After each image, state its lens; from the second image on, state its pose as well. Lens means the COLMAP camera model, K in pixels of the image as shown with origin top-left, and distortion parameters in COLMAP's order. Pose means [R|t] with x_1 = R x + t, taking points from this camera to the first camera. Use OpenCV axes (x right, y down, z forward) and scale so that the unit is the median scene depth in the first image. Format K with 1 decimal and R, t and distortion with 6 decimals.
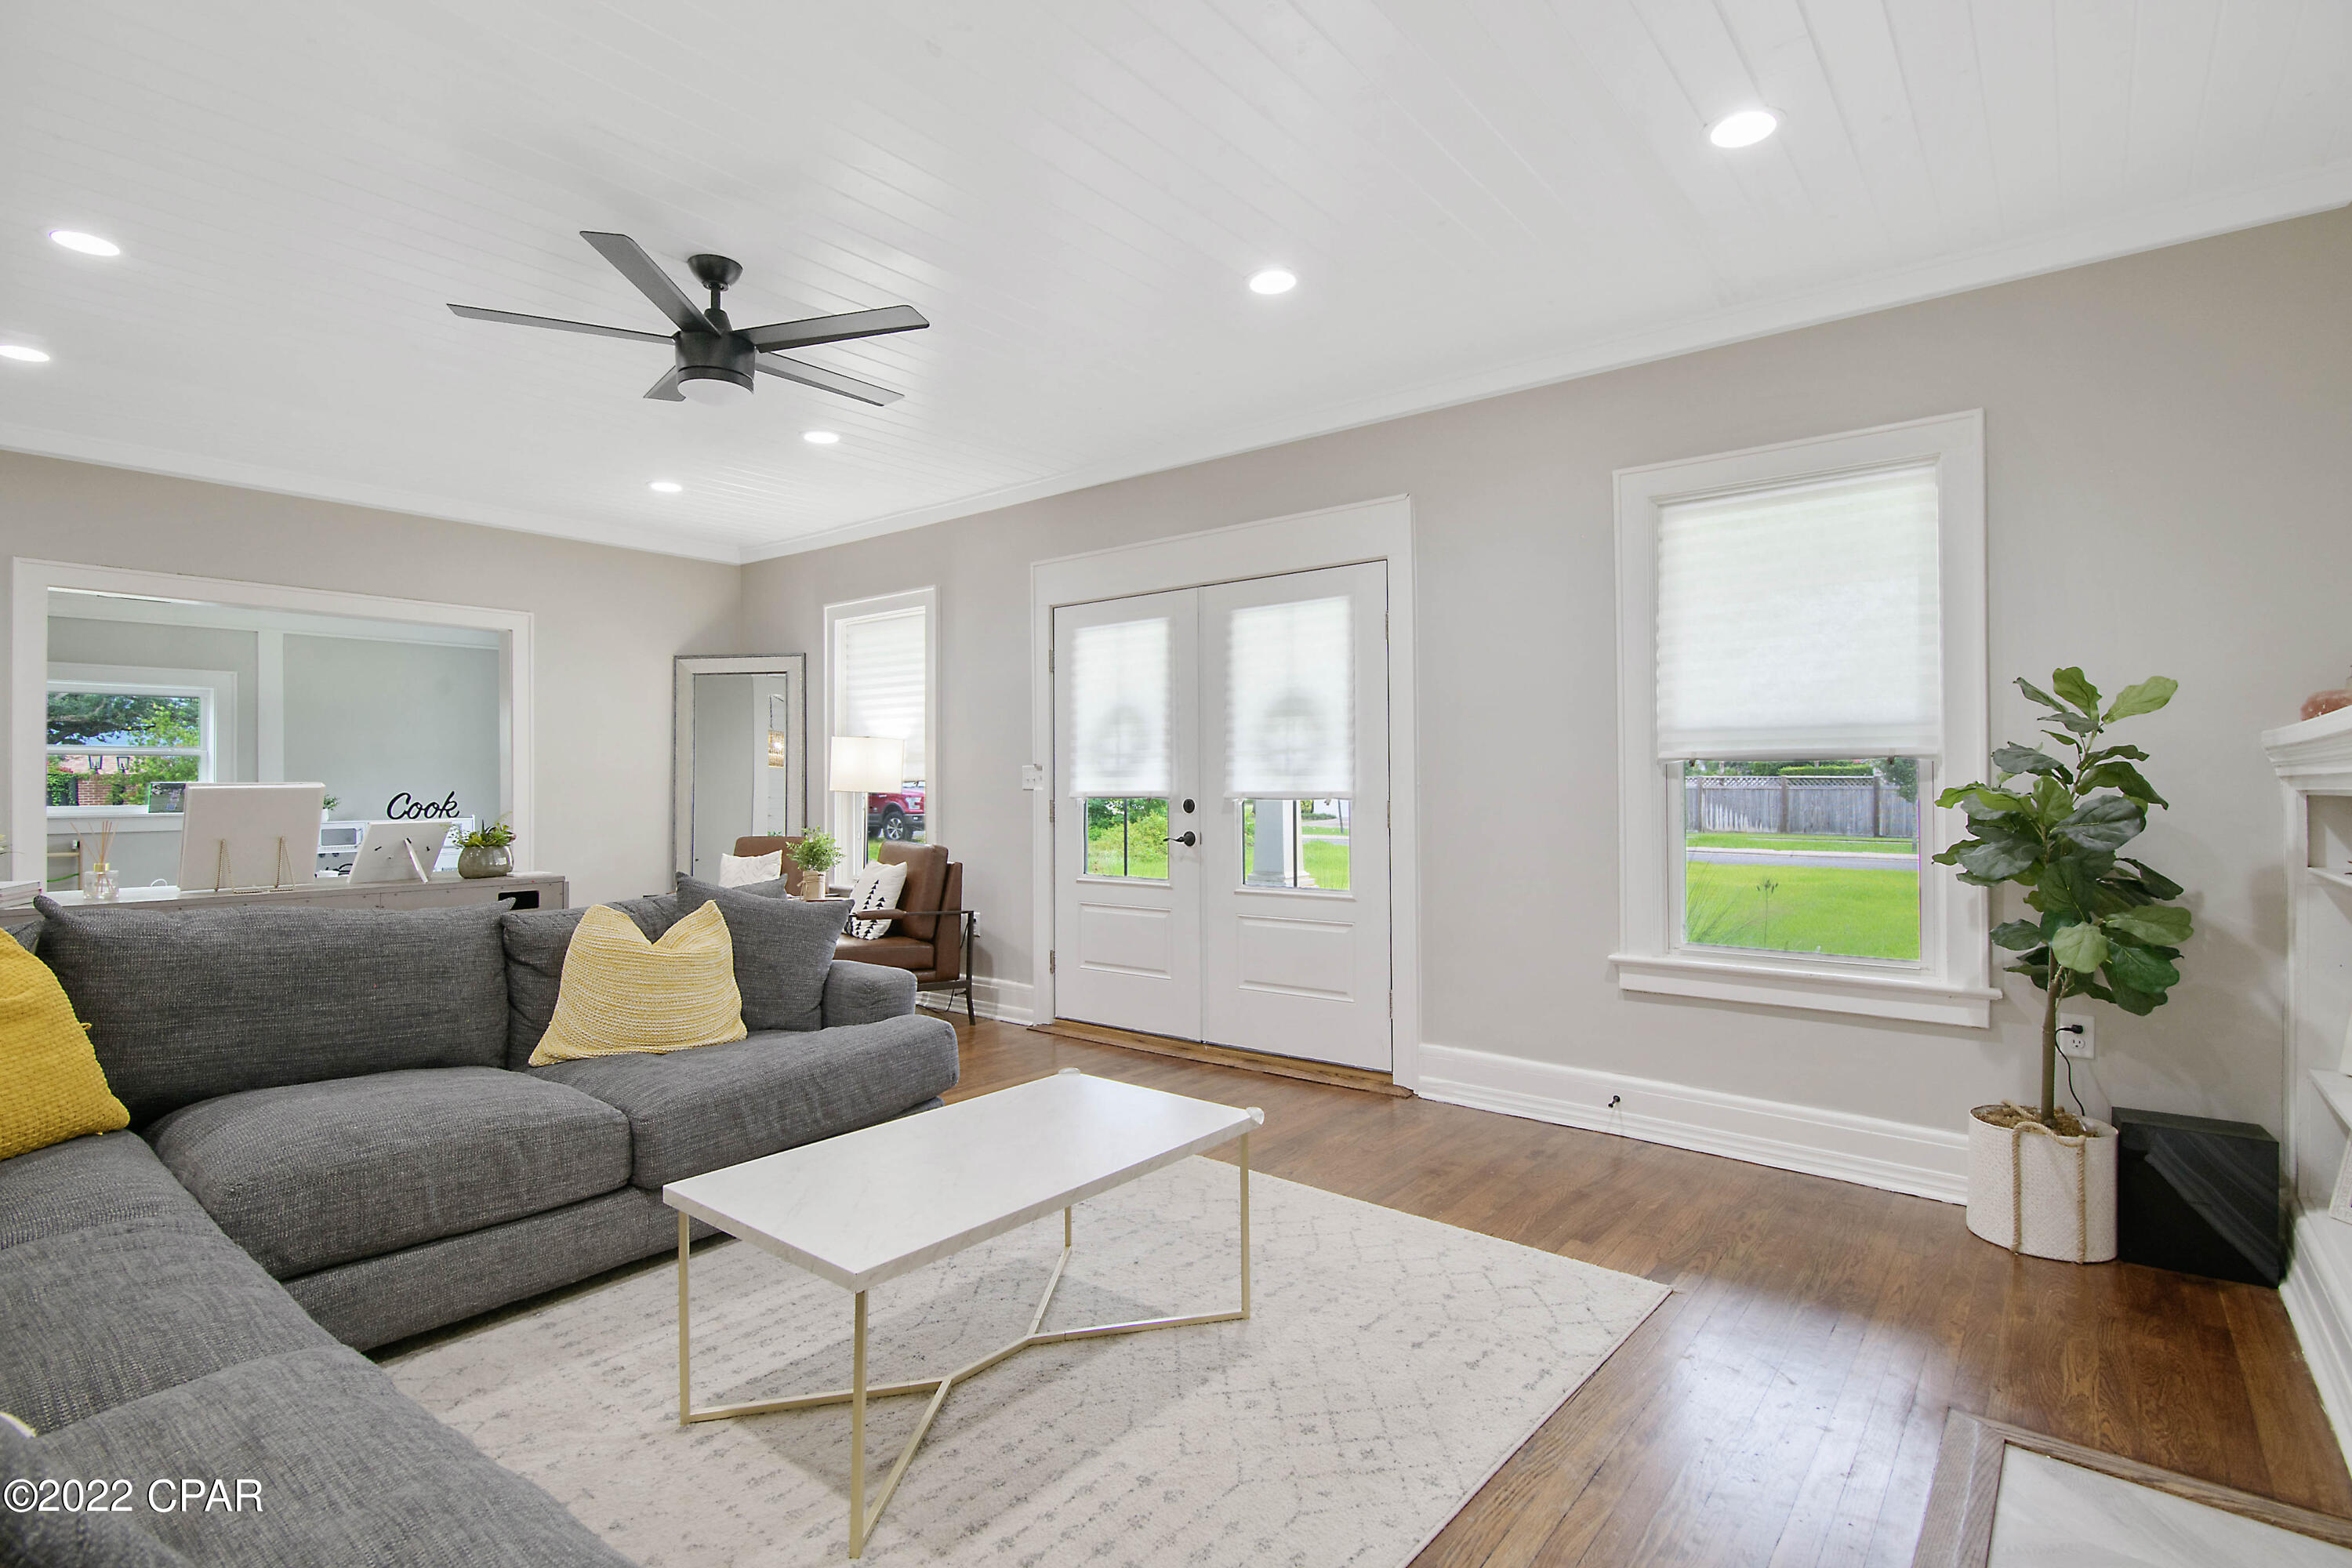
lens RADIAL K [[1129.5, 0, 1176.0], [0, 1129.5, 784.0], [0, 0, 1]] dist [-0.001028, -0.000234]
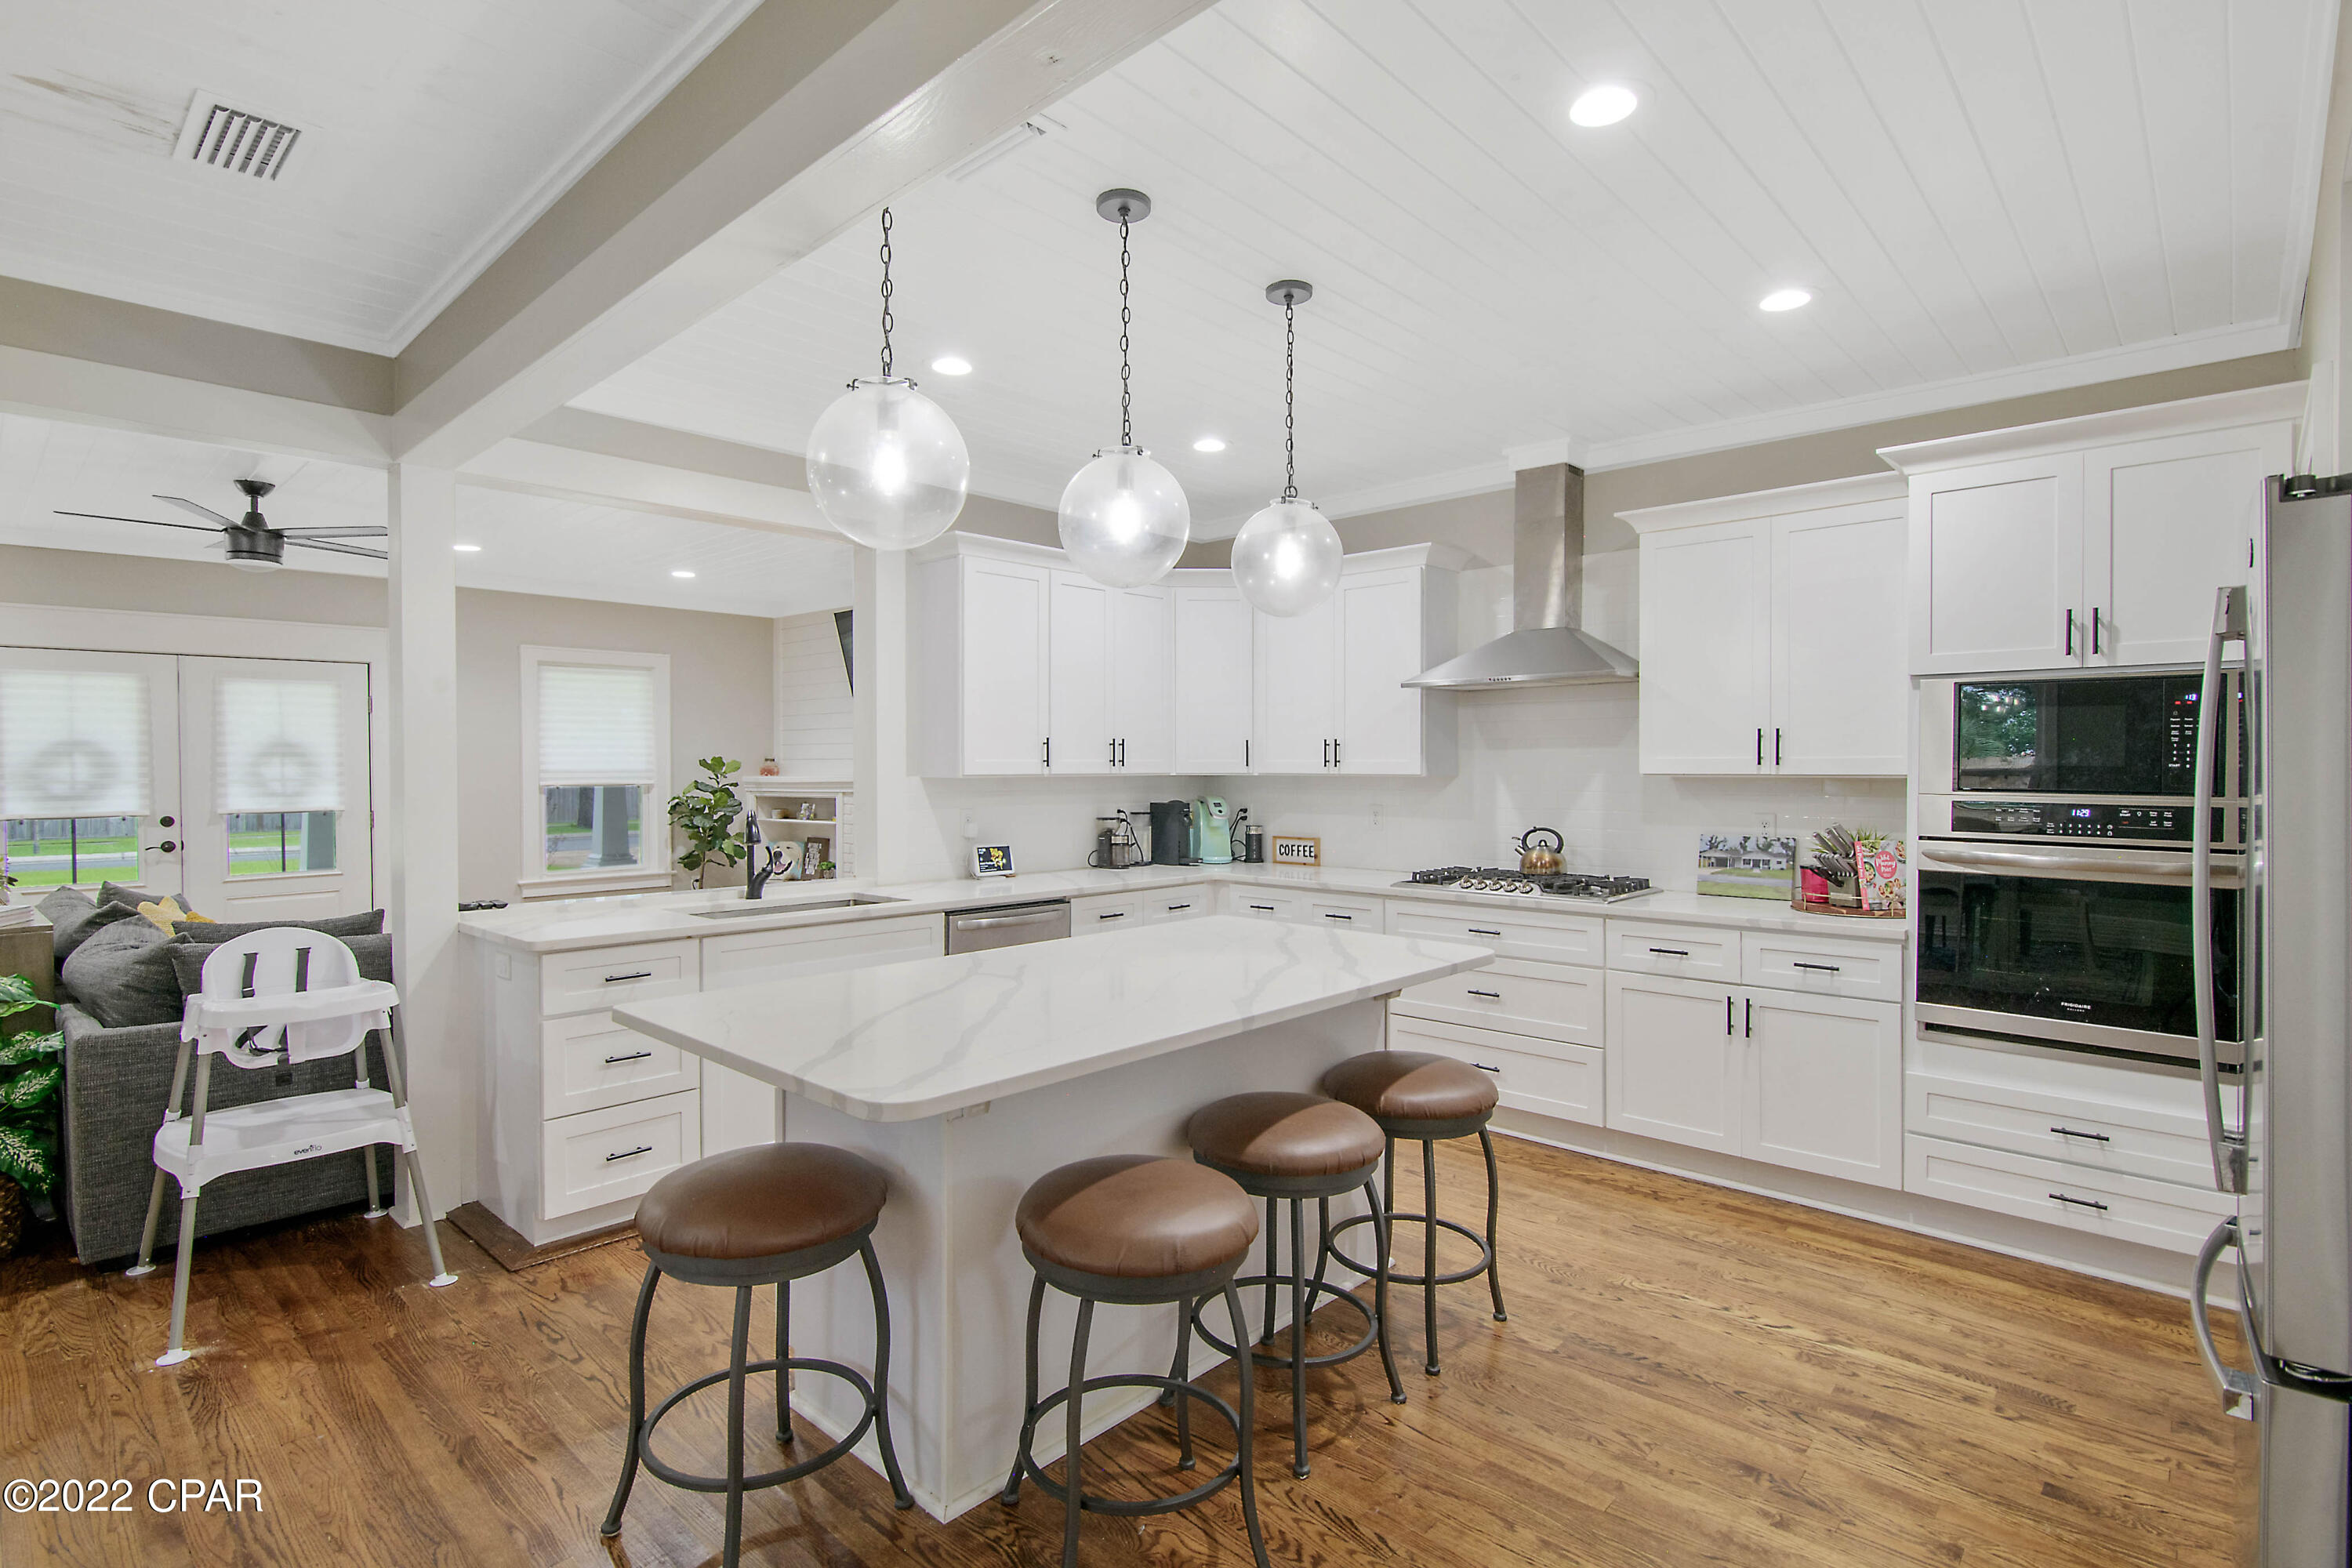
lens RADIAL K [[1160.0, 0, 1176.0], [0, 1160.0, 784.0], [0, 0, 1]] dist [0.001425, 0.000195]
pose [[0.078950, -0.011583, 0.996811, -1.323579], [0.008812, 0.999902, 0.010921, -0.030251], [-0.996840, 0.007922, 0.079044, -0.285374]]
